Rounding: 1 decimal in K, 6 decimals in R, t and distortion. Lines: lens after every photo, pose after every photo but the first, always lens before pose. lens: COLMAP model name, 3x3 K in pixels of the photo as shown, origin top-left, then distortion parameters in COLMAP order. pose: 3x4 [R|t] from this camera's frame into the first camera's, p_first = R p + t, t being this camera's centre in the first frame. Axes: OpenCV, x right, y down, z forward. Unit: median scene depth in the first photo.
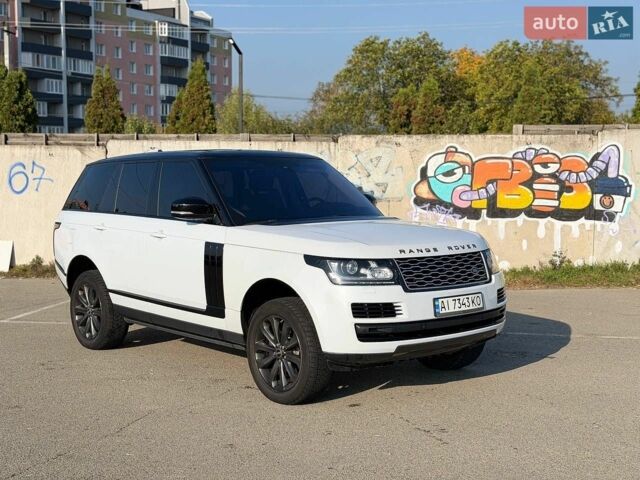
lens RADIAL K [[851.8, 0, 310.9], [0, 851.8, 238.7], [0, 0, 1]] dist [0.177189, -0.381437]
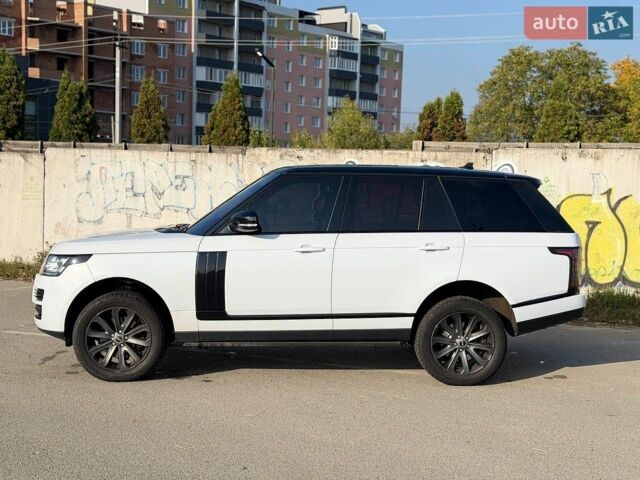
lens RADIAL K [[851.8, 0, 310.9], [0, 851.8, 238.7], [0, 0, 1]] dist [0.177189, -0.381437]
pose [[0.975310, 0.042671, -0.216678, 0.303879], [-0.045674, 0.998917, -0.008870, -0.009621], [0.216065, 0.018548, 0.976203, 0.049561]]
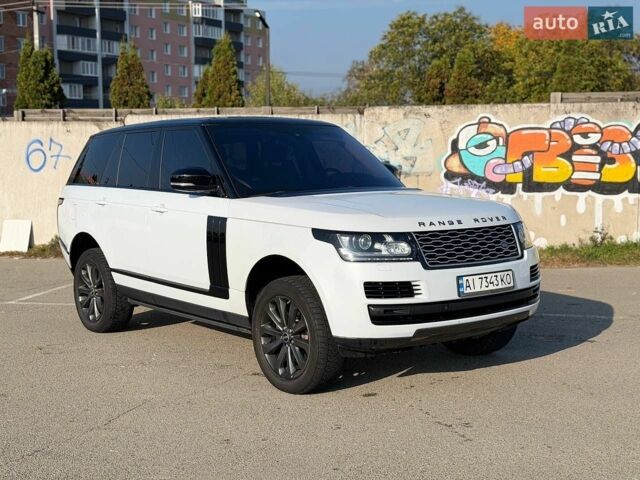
lens RADIAL K [[851.8, 0, 310.9], [0, 851.8, 238.7], [0, 0, 1]] dist [0.177189, -0.381437]
pose [[0.999084, -0.005204, -0.042468, 0.011577], [0.006145, 0.999738, 0.022037, 0.003923], [0.042342, -0.022278, 0.998855, 0.040738]]
